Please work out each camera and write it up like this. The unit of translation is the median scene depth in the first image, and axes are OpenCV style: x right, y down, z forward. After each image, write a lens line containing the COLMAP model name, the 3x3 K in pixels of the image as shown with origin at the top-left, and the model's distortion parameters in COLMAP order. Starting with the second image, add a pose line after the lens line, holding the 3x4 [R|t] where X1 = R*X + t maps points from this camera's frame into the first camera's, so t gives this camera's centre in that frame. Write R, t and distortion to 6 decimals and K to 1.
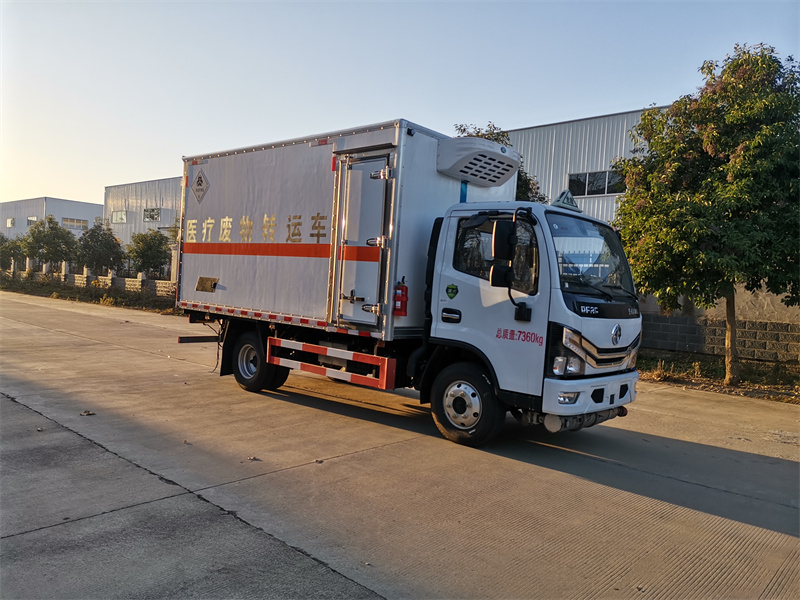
lens RADIAL K [[603.0, 0, 401.3], [0, 603.0, 298.6], [0, 0, 1]] dist [0.069580, -0.066735]
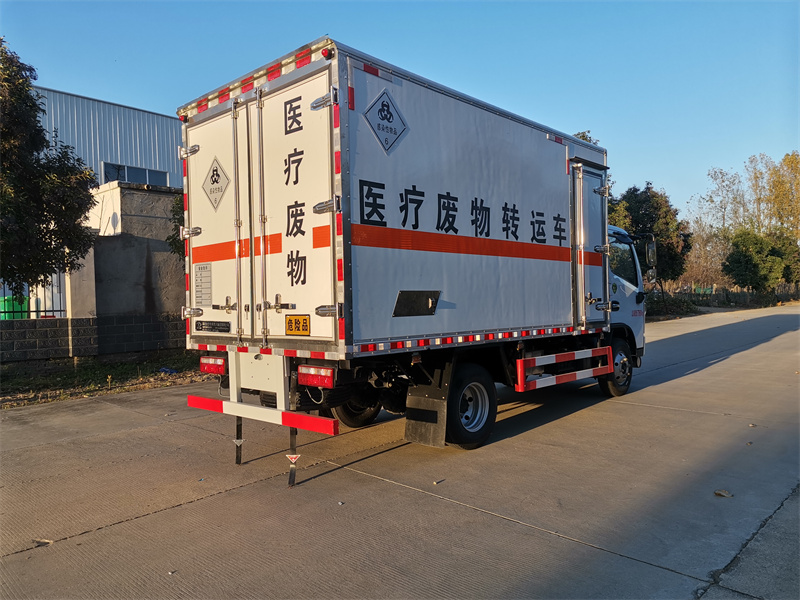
lens RADIAL K [[603.0, 0, 401.0], [0, 603.0, 298.7], [0, 0, 1]] dist [0.069580, -0.066735]
pose [[0.011329, -0.058589, 0.998218, -1.211590], [0.045899, 0.997260, 0.058012, -0.083693], [-0.998882, 0.045160, 0.013987, 1.370911]]
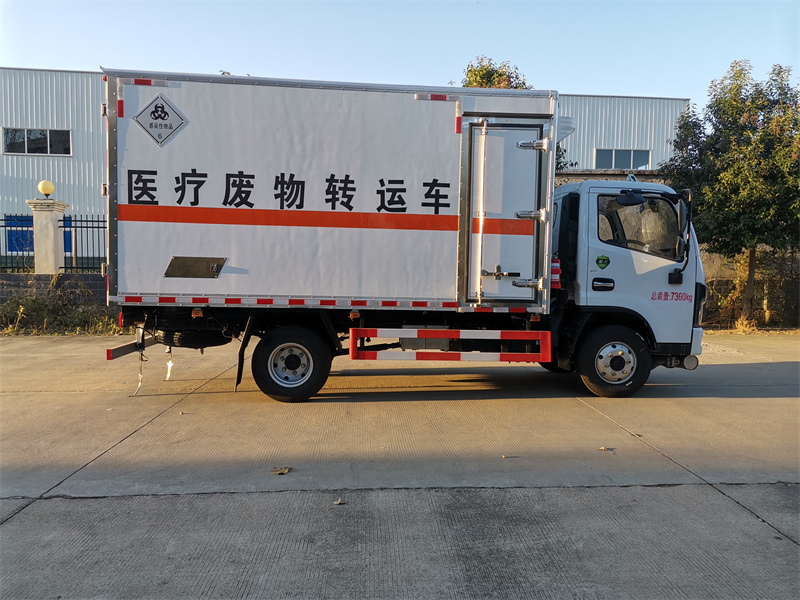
lens RADIAL K [[603.0, 0, 400.4], [0, 603.0, 301.4], [0, 0, 1]] dist [0.069580, -0.066735]
pose [[0.684734, -0.085565, 0.723753, -0.906968], [0.041214, 0.996041, 0.078763, -0.040263], [-0.727627, -0.024103, 0.685550, 0.478173]]
